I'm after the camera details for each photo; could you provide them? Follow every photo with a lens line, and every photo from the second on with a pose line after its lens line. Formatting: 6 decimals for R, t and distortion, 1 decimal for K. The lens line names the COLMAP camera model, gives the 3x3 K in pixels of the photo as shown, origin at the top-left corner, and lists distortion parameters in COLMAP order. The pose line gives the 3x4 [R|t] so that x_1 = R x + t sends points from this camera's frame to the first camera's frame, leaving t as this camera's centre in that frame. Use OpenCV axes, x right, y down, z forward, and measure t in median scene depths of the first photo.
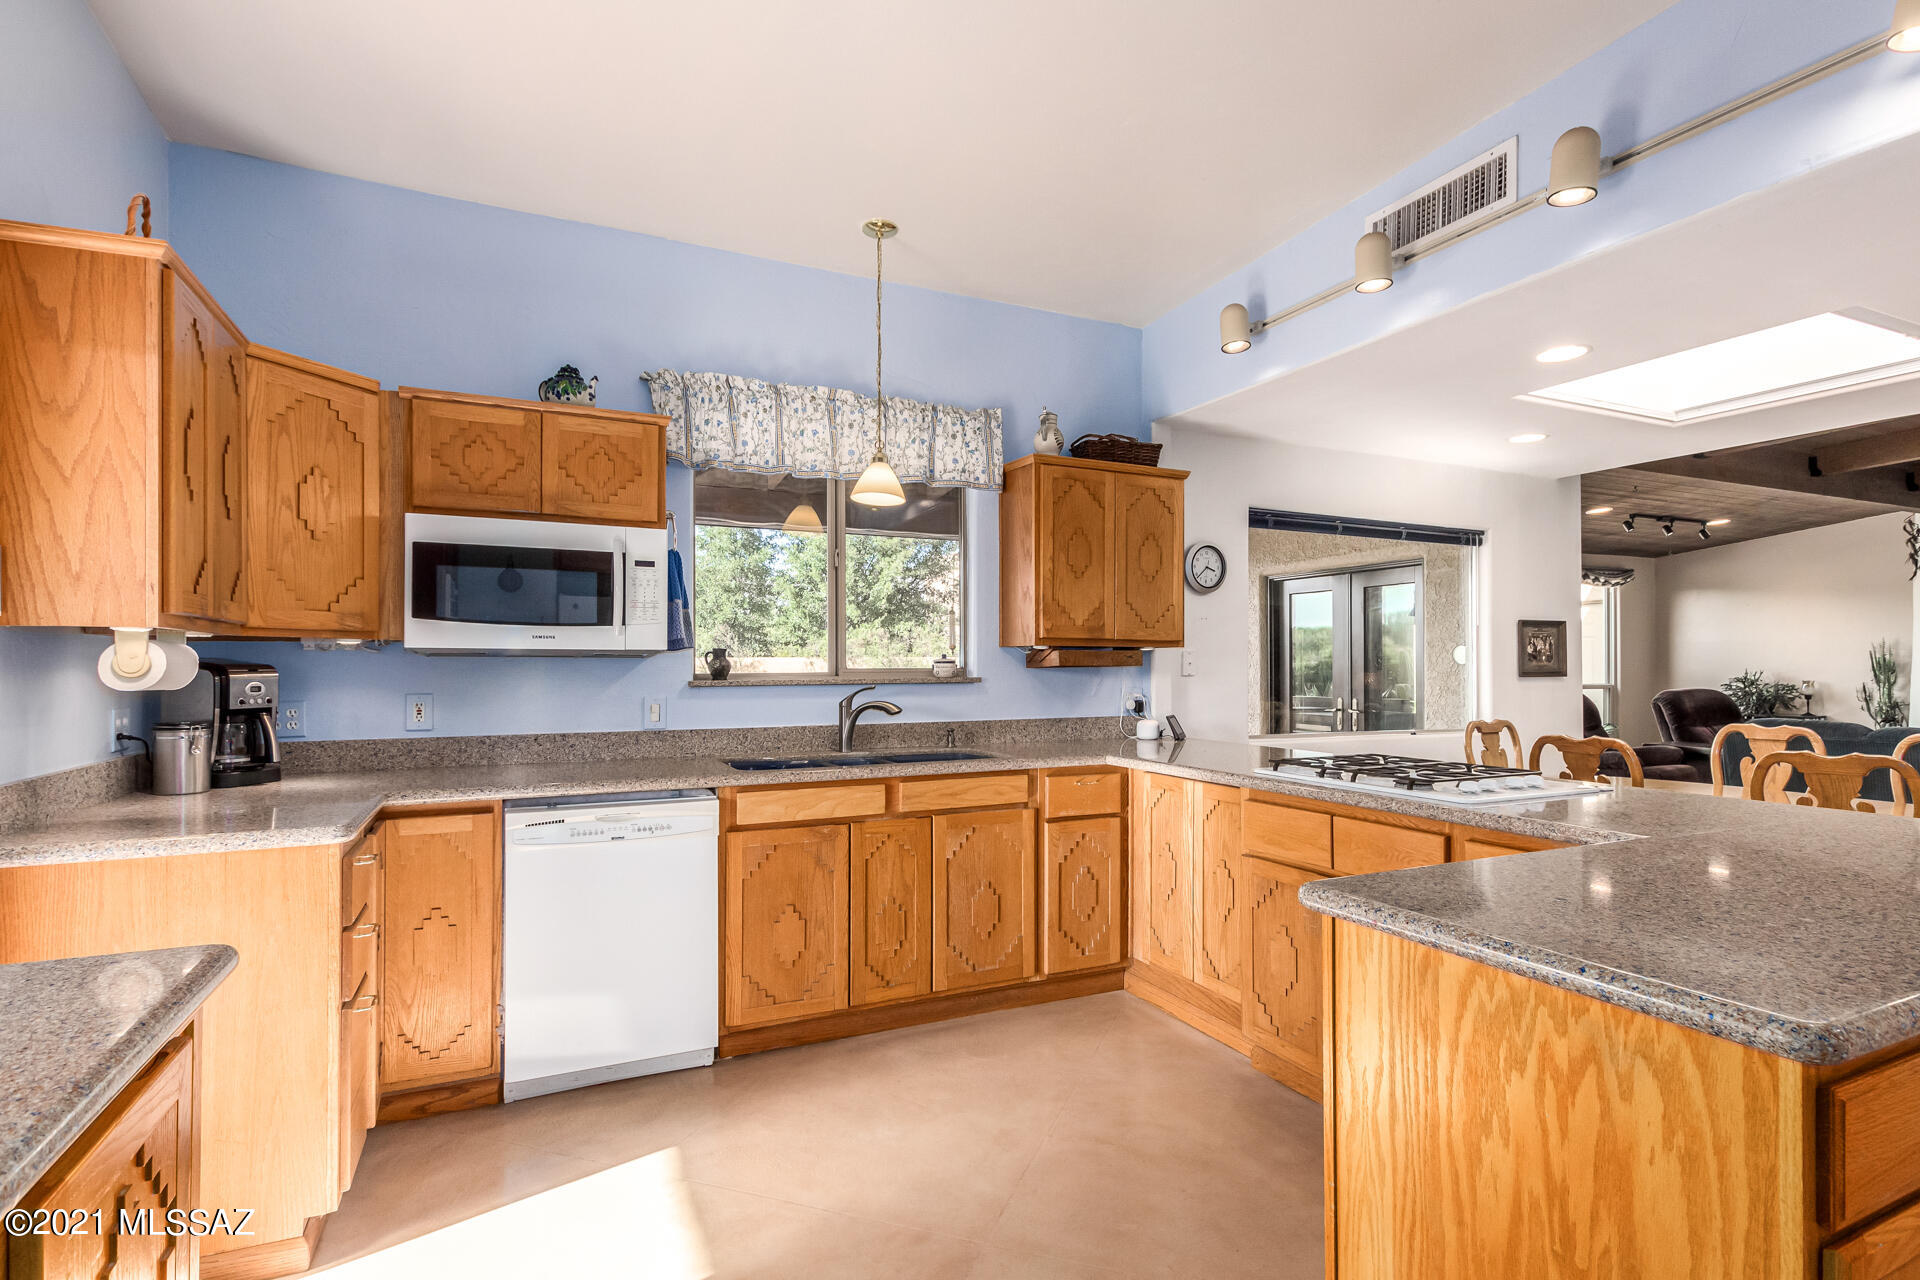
lens RADIAL K [[932.6, 0, 949.6], [0, 932.6, 651.6], [0, 0, 1]] dist [-0.003535, 0.000072]
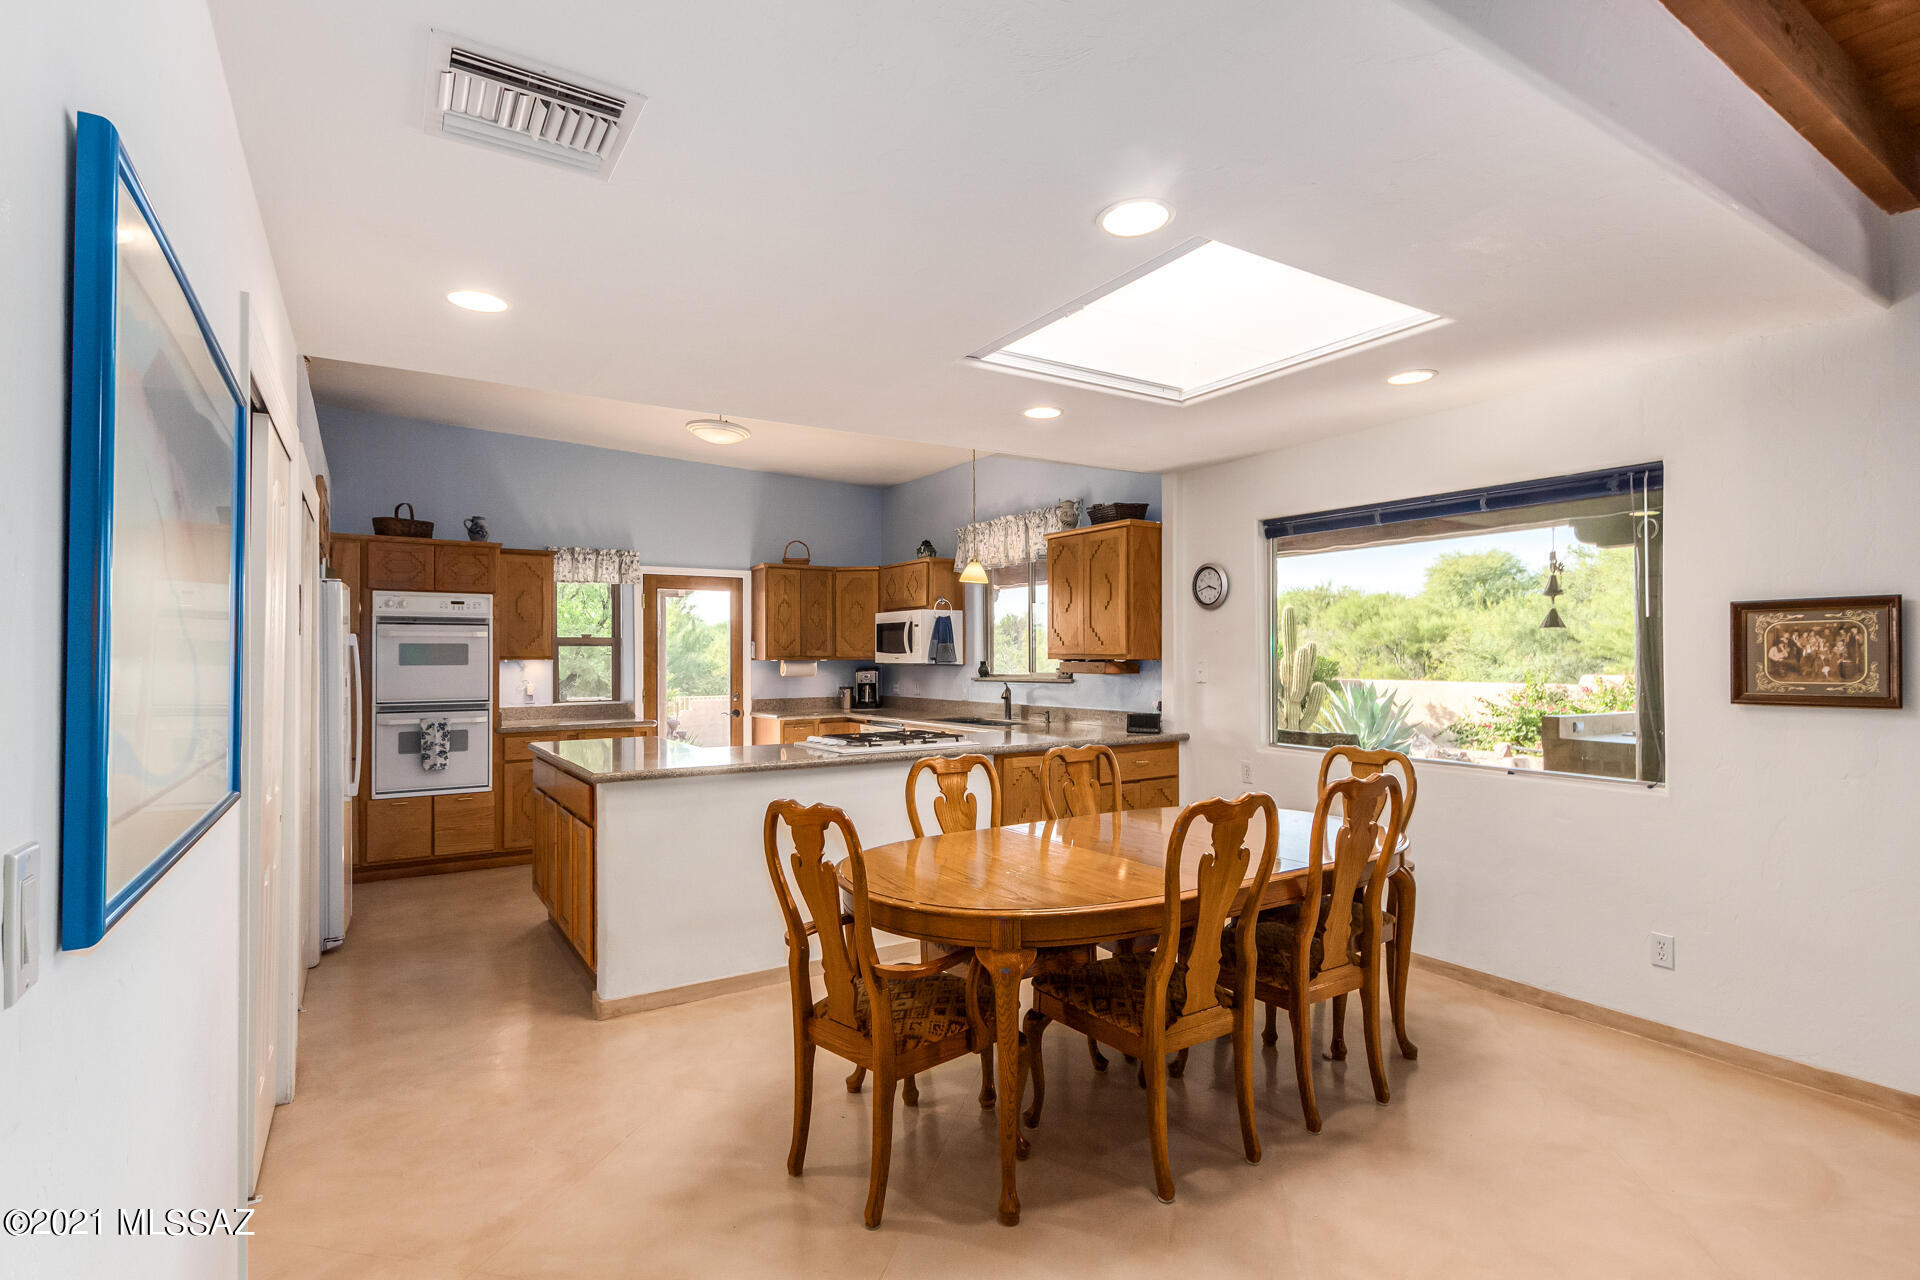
lens RADIAL K [[932.6, 0, 1007.0], [0, 932.6, 653.5], [0, 0, 1]] dist [-0.003535, 0.000072]
pose [[0.164376, -0.005299, -0.986383, 1.580894], [0.015007, 0.999883, -0.002871, -0.012020], [0.986284, -0.014331, 0.164436, 0.677464]]
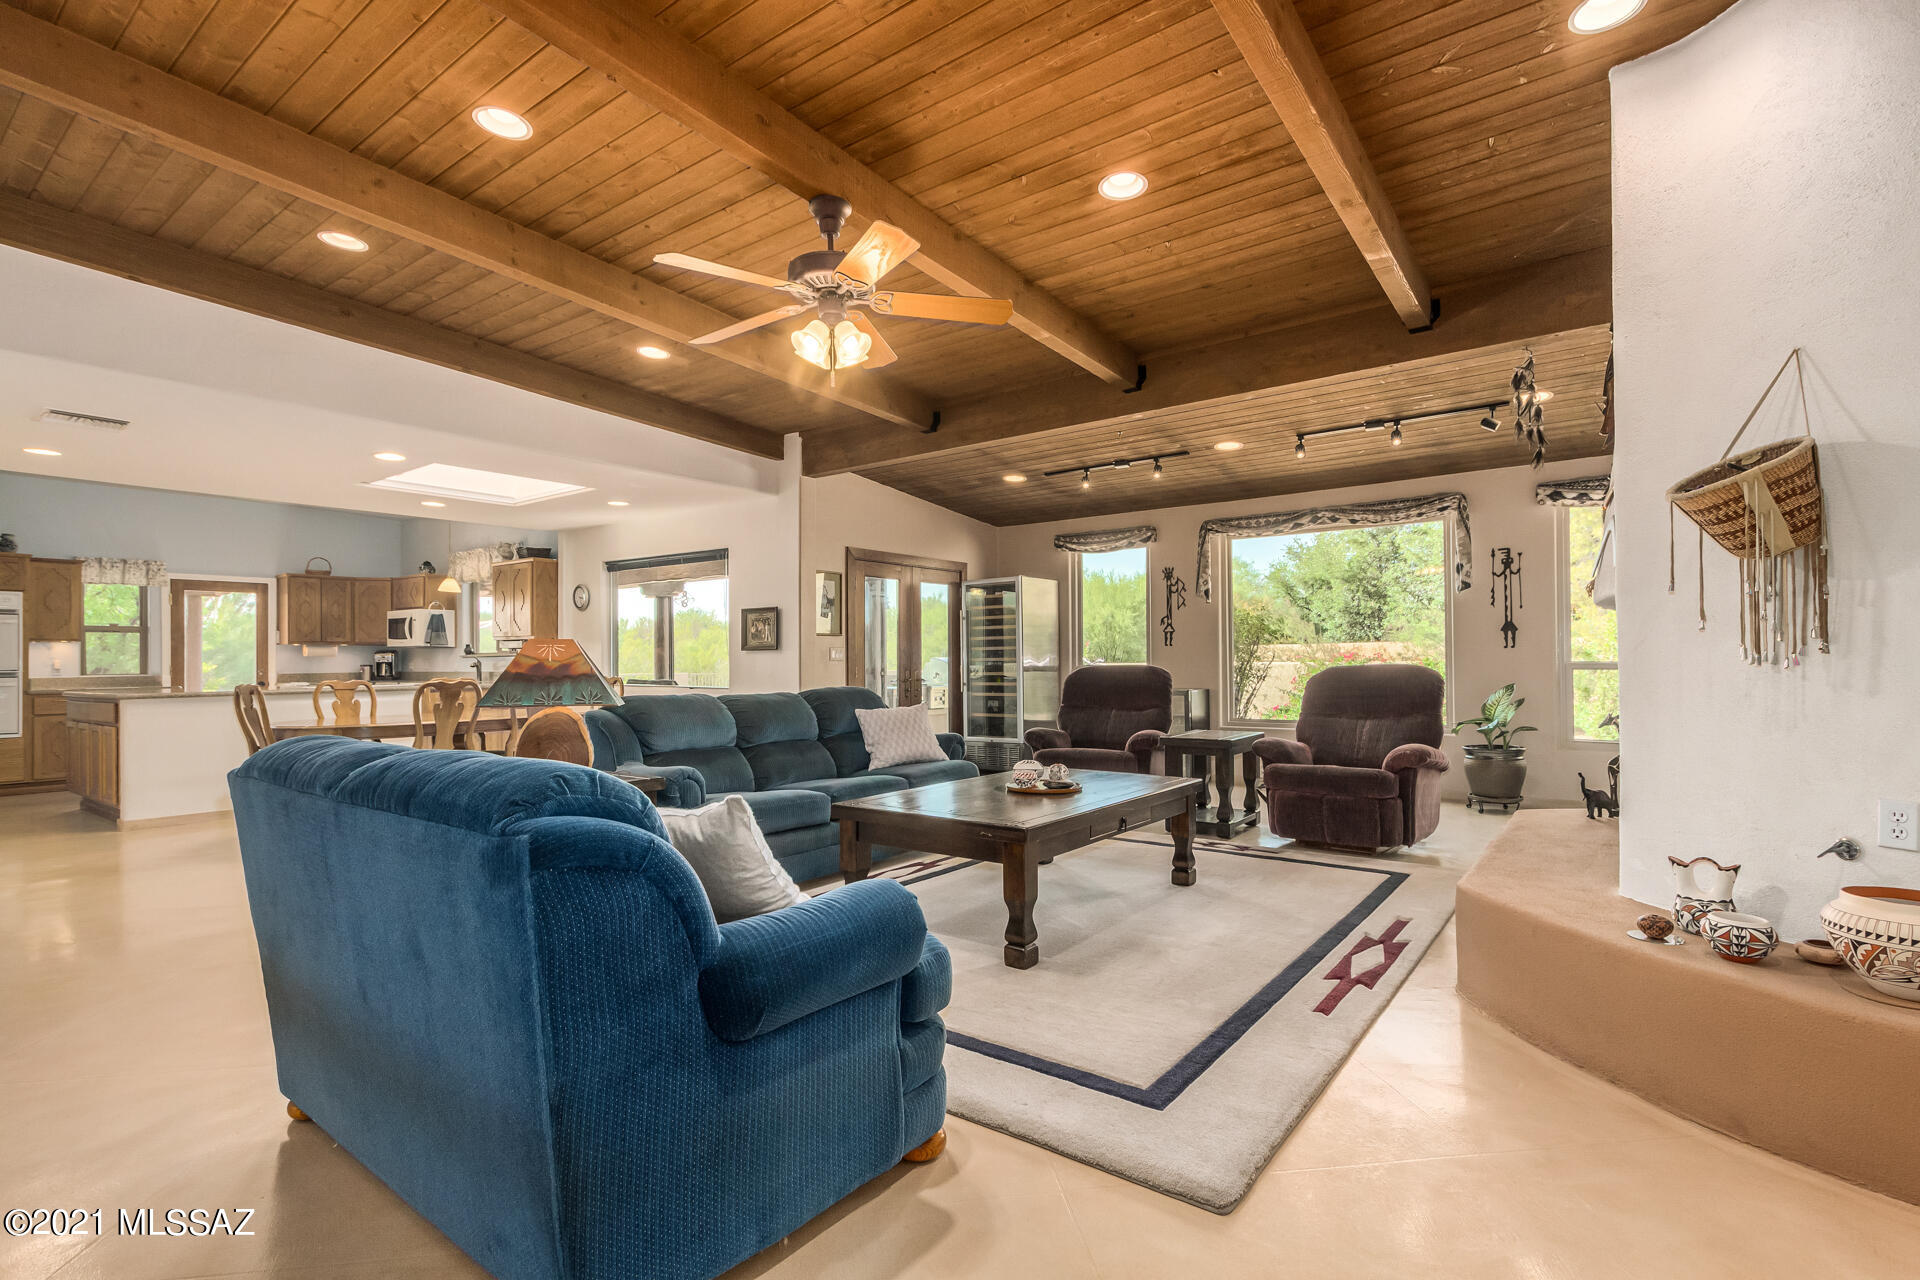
lens RADIAL K [[899.9, 0, 1046.8], [0, 899.9, 652.0], [0, 0, 1]] dist [0.013169, -0.003557]
pose [[0.512461, -0.013629, -0.858602, 2.892822], [0.019916, 0.999794, -0.003983, 0.063479], [0.858479, -0.015059, 0.512627, 1.029362]]
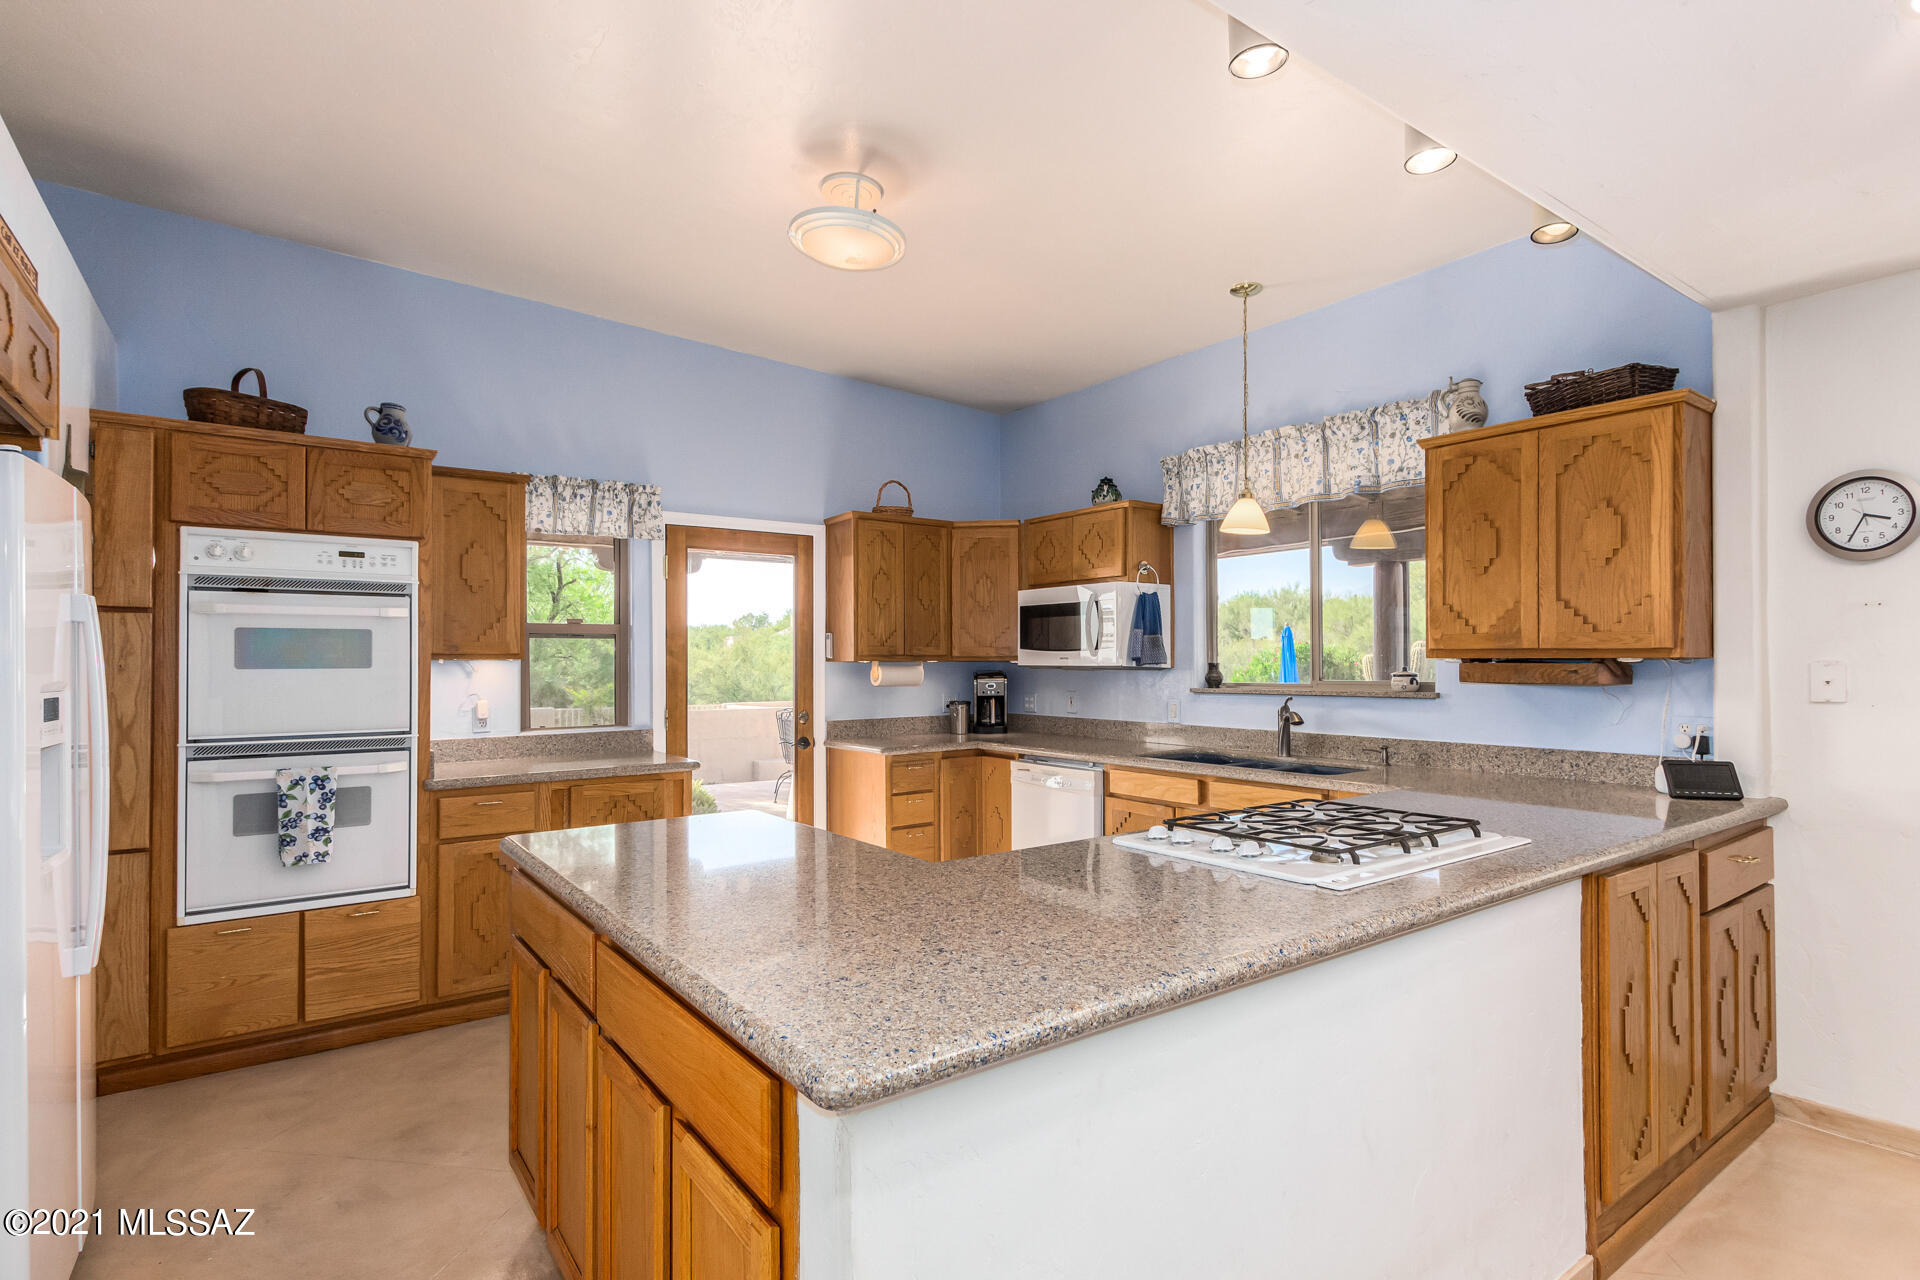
lens RADIAL K [[932.6, 0, 1005.7], [0, 932.6, 653.8], [0, 0, 1]] dist [-0.003535, 0.000072]
pose [[0.223676, -0.009900, -0.974613, 0.852478], [0.014167, 0.999876, -0.006906, -0.010084], [0.974561, -0.012263, 0.223788, 0.418561]]
